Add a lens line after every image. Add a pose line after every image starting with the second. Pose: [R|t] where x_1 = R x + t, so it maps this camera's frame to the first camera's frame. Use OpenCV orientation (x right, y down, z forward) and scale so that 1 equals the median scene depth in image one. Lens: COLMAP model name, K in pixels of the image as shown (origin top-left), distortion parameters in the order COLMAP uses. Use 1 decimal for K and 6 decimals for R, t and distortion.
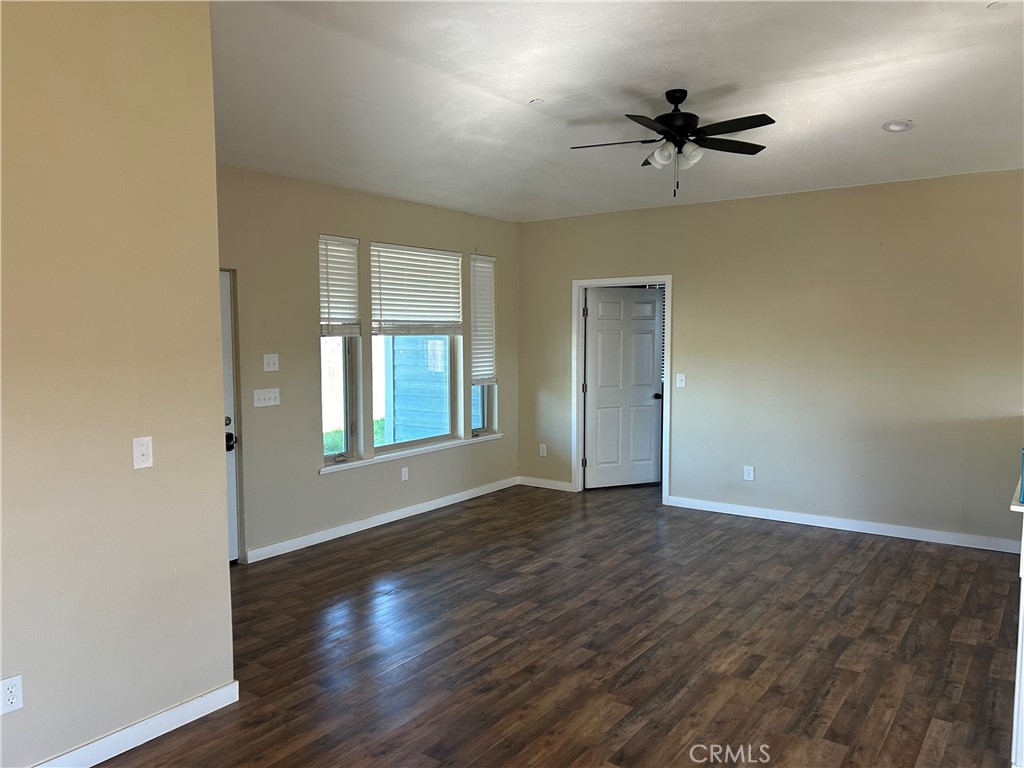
lens RADIAL K [[777.0, 0, 502.6], [0, 777.0, 390.6], [0, 0, 1]] dist [0.040019, -0.043076]
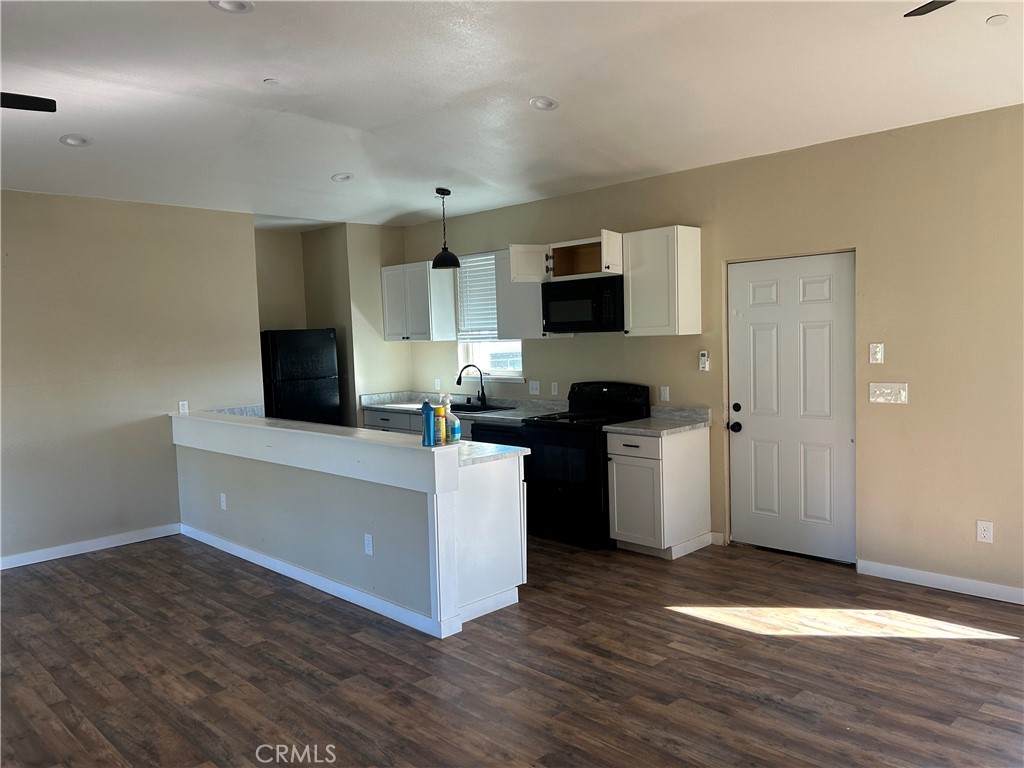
lens RADIAL K [[777.0, 0, 502.6], [0, 777.0, 390.6], [0, 0, 1]] dist [0.040019, -0.043076]
pose [[0.176715, -0.077964, 0.981169, -0.506935], [0.113501, 0.991822, 0.058368, -0.020924], [-0.977696, 0.101049, 0.184118, 0.387235]]
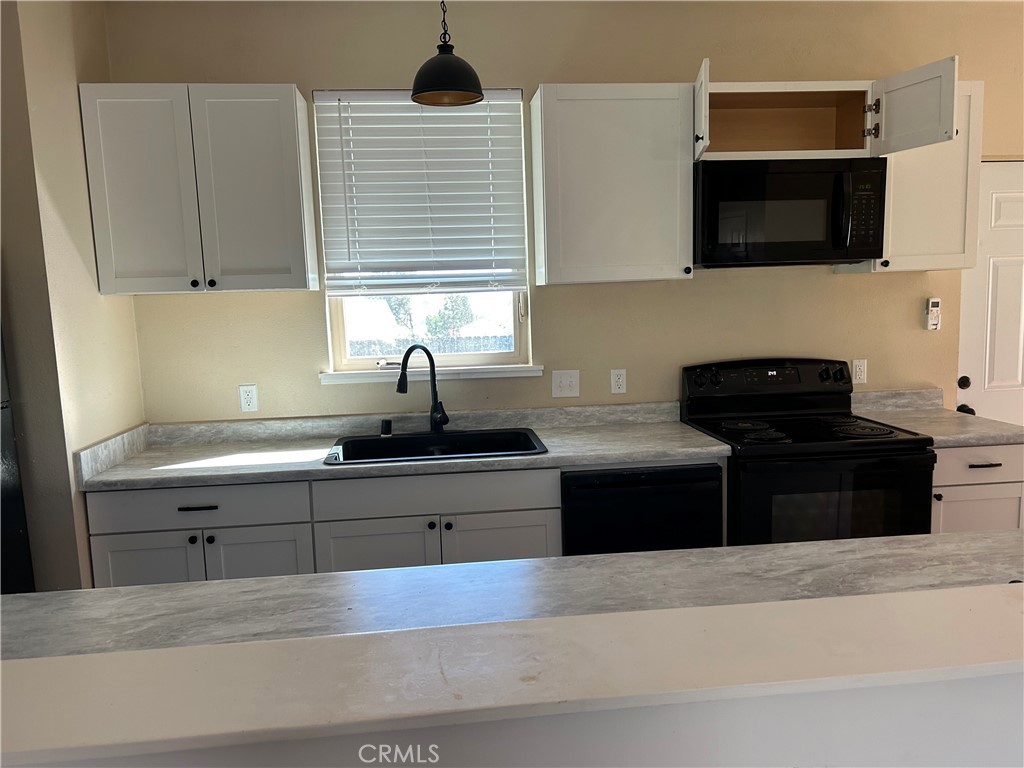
lens RADIAL K [[771.3, 0, 512.3], [0, 771.3, 387.9], [0, 0, 1]] dist [0.039852, -0.051905]
pose [[-0.667632, -0.067870, 0.741391, 0.583126], [0.094182, 0.980136, 0.174538, -0.066943], [-0.738510, 0.186353, -0.647978, 1.216216]]
